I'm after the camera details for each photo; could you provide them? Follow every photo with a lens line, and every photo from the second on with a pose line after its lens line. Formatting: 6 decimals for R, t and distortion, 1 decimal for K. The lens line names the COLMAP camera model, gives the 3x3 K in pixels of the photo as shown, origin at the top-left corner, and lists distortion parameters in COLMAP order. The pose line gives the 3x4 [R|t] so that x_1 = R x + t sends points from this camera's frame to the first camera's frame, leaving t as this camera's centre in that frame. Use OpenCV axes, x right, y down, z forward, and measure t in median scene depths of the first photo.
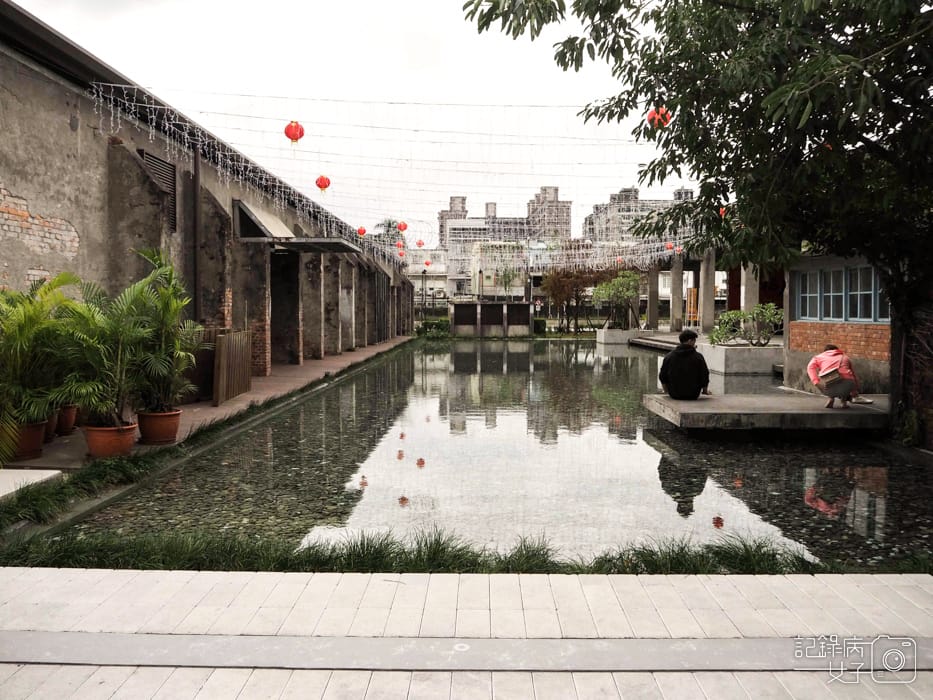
lens RADIAL K [[769.4, 0, 466.5], [0, 769.4, 348.2], [0, 0, 1]] dist [-0.058177, 0.012934]
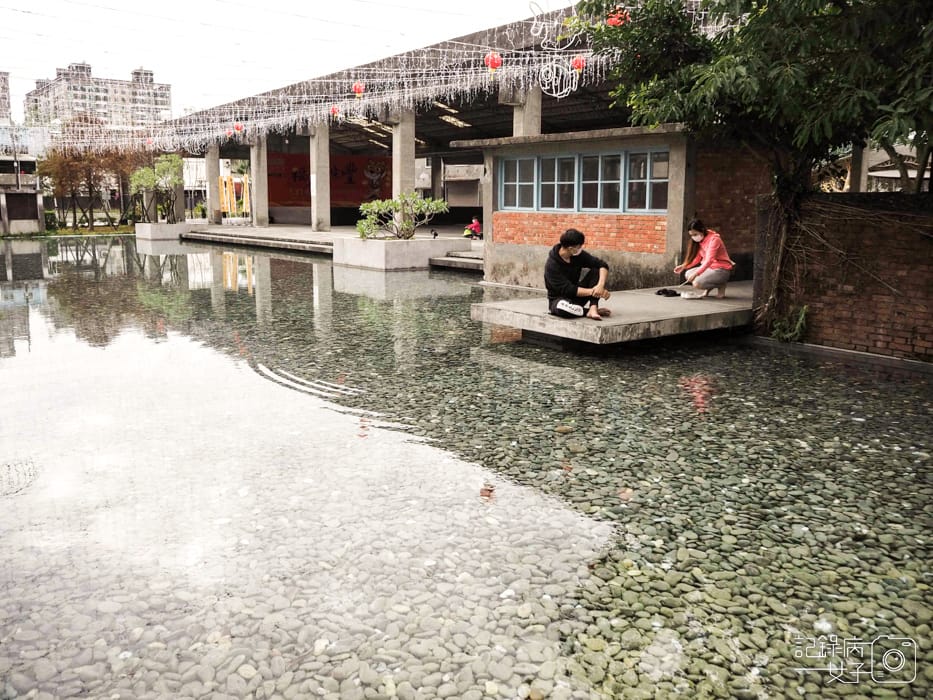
lens RADIAL K [[769.4, 0, 466.5], [0, 769.4, 350.4], [0, 0, 1]] dist [-0.058177, 0.012934]
pose [[0.784894, -0.110044, 0.609780, -0.155806], [0.021997, 0.988432, 0.150064, -0.007278], [-0.619240, -0.104371, 0.778235, 0.216512]]
